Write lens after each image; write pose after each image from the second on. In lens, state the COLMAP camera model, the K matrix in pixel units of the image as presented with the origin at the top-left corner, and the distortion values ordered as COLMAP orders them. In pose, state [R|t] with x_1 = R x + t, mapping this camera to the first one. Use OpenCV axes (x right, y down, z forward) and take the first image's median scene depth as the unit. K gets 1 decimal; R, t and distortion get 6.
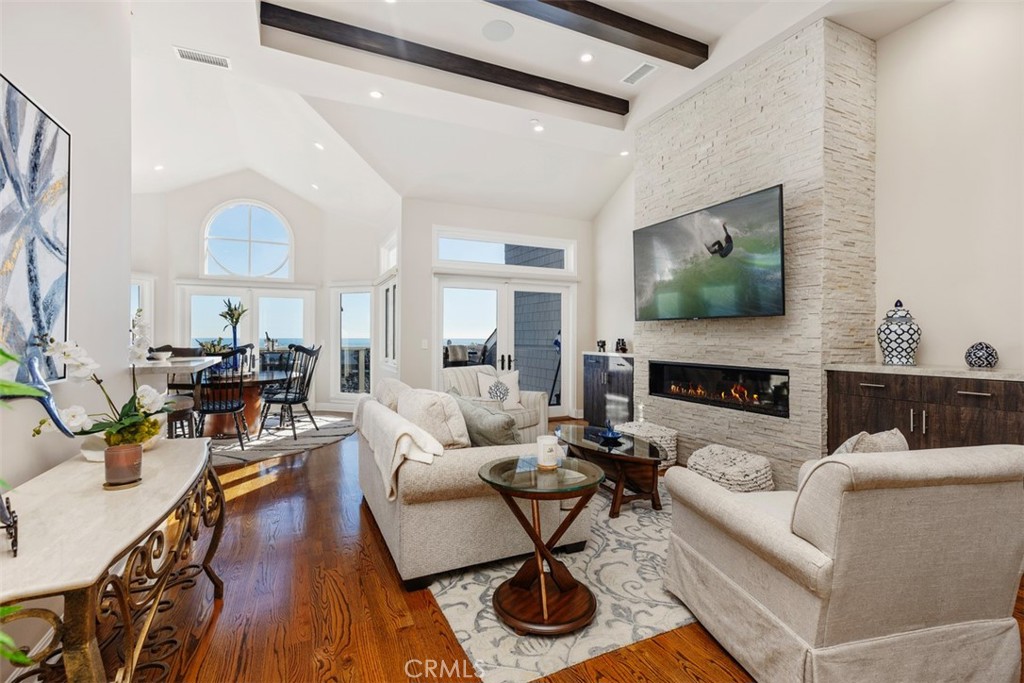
lens RADIAL K [[466.2, 0, 509.4], [0, 466.2, 338.4], [0, 0, 1]] dist [-0.001541, 0.000175]
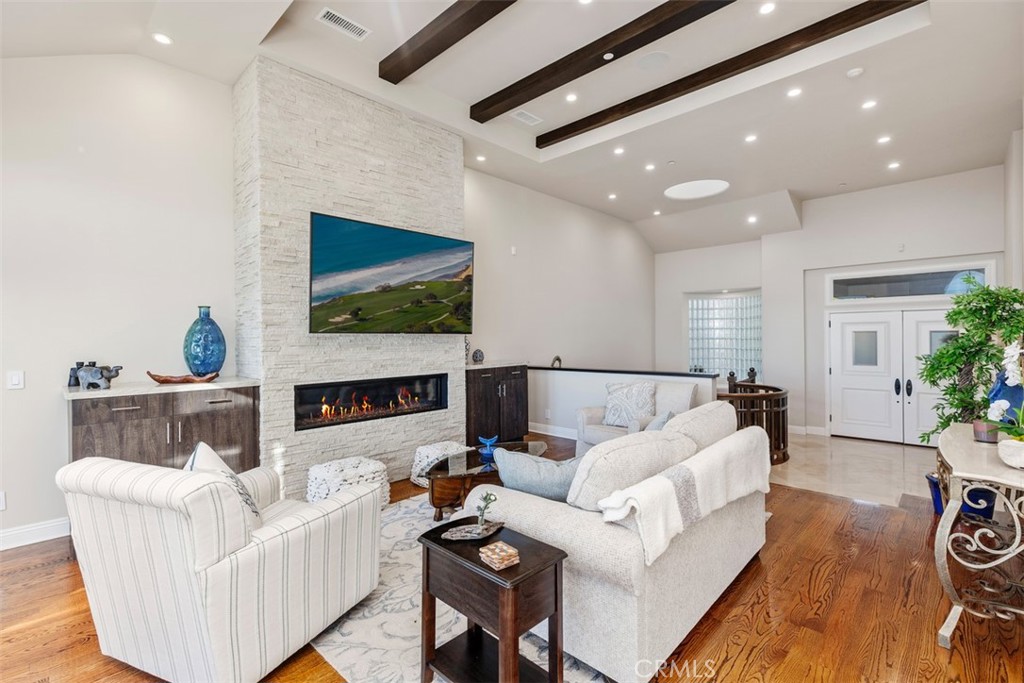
lens RADIAL K [[456.2, 0, 512.3], [0, 456.2, 338.3], [0, 0, 1]] dist [-0.000577, -0.000003]
pose [[-0.365809, 0.000841, 0.930689, -0.490911], [0.012911, 0.999908, 0.004171, -0.025792], [-0.930600, 0.013542, -0.365787, 0.900926]]
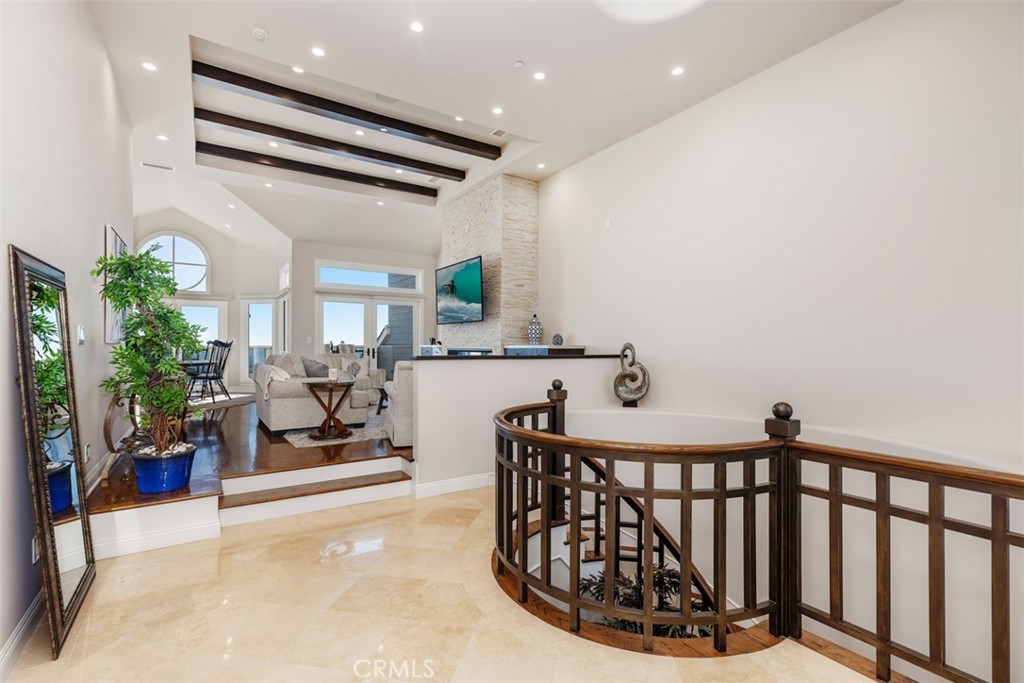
lens RADIAL K [[469.9, 0, 511.7], [0, 469.9, 348.7], [0, 0, 1]] dist [0.001977, 0.000111]
pose [[0.988072, -0.000299, 0.153993, 0.256211], [-0.000287, 0.999993, 0.003782, 0.039911], [-0.153993, -0.003781, 0.988065, -0.652273]]
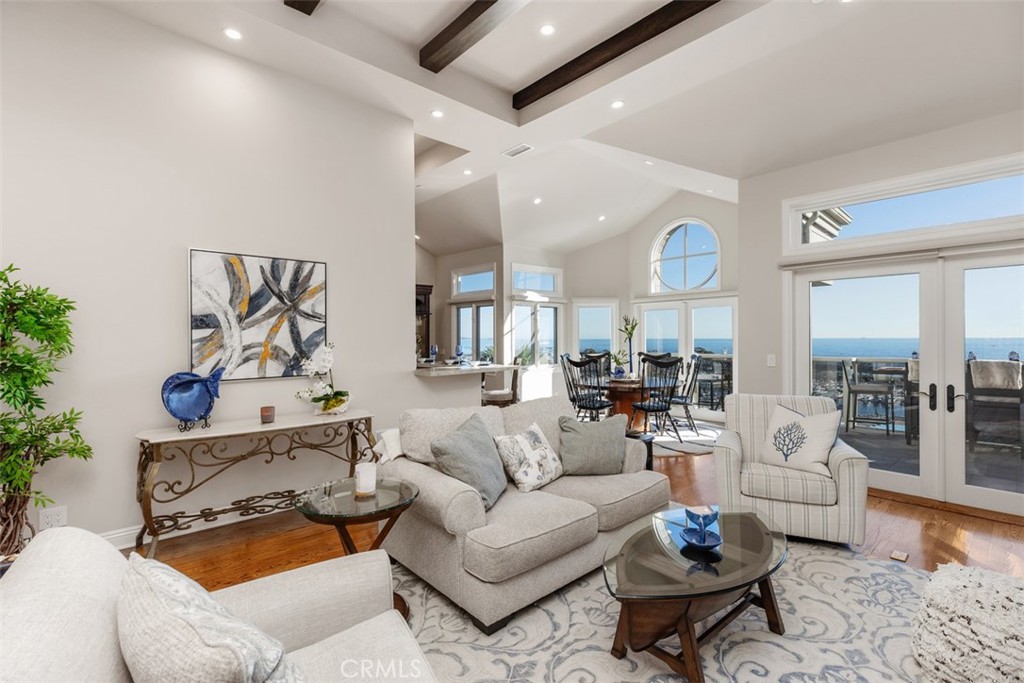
lens RADIAL K [[463.1, 0, 508.6], [0, 463.1, 342.5], [0, 0, 1]] dist [0.003661, 0.001102]
pose [[0.287038, 0.005278, -0.957905, 0.479296], [0.004085, 0.999969, 0.006734, -0.027407], [0.957910, -0.005846, 0.287008, 0.417422]]
